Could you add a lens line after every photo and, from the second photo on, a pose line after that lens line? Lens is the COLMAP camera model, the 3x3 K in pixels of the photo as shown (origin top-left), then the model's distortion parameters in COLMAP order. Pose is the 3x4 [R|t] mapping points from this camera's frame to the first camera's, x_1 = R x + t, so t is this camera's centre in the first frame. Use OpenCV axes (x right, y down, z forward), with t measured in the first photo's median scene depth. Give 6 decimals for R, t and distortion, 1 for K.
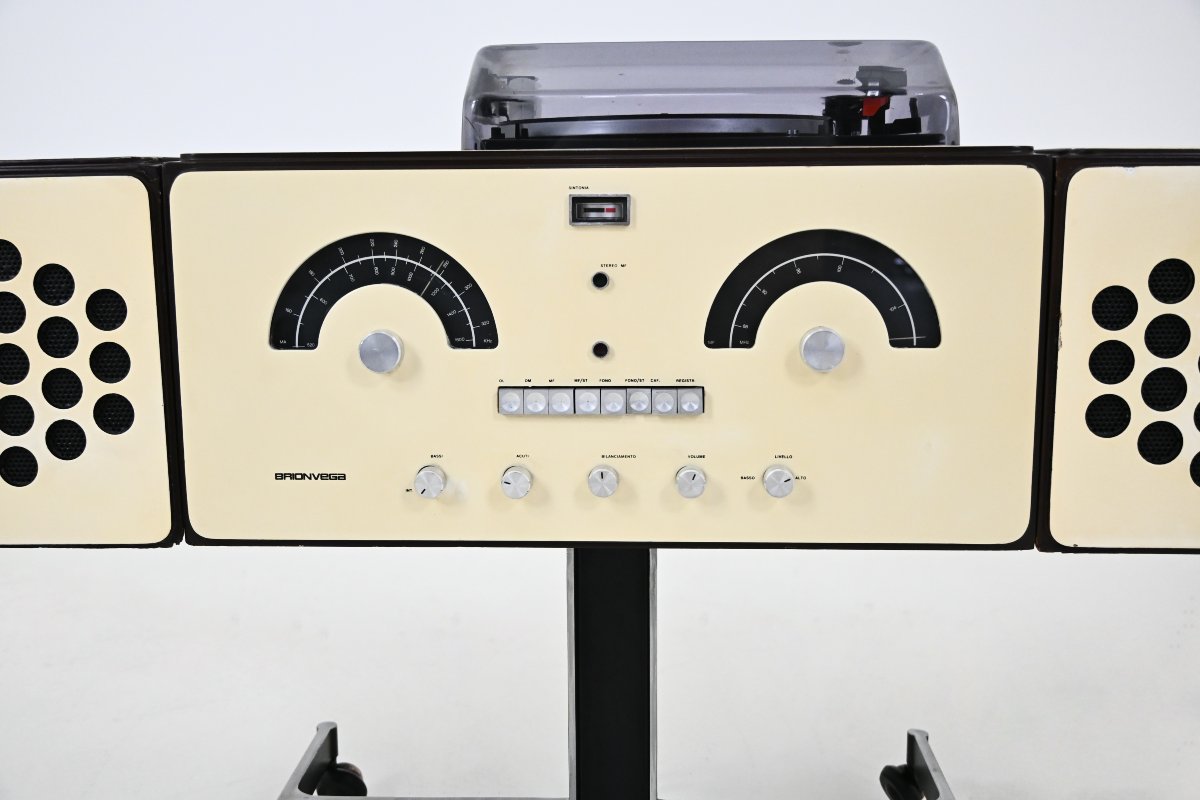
lens RADIAL K [[1560.3, 0, 600.0], [0, 1560.3, 400.0], [0, 0, 1]] dist [-0.003881, 0.002258]
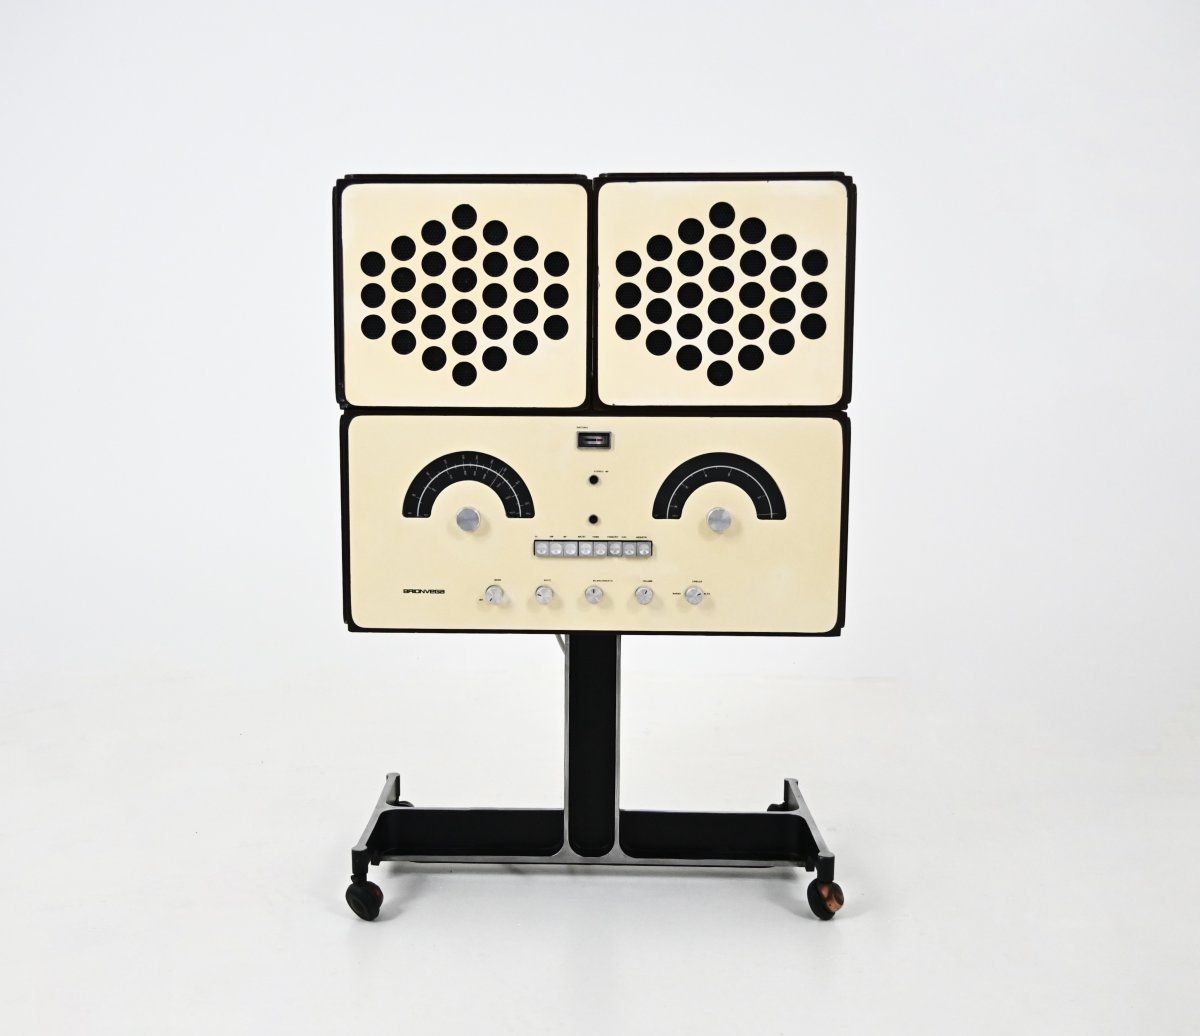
lens RADIAL K [[1292.3, 0, 600.0], [0, 1292.3, 518.0], [0, 0, 1]] dist [-0.006390, 0.001080]
pose [[0.999491, 0.009529, 0.030432, -0.036106], [-0.008318, 0.999177, -0.039688, 0.023746], [-0.030786, 0.039415, 0.998749, -0.447184]]
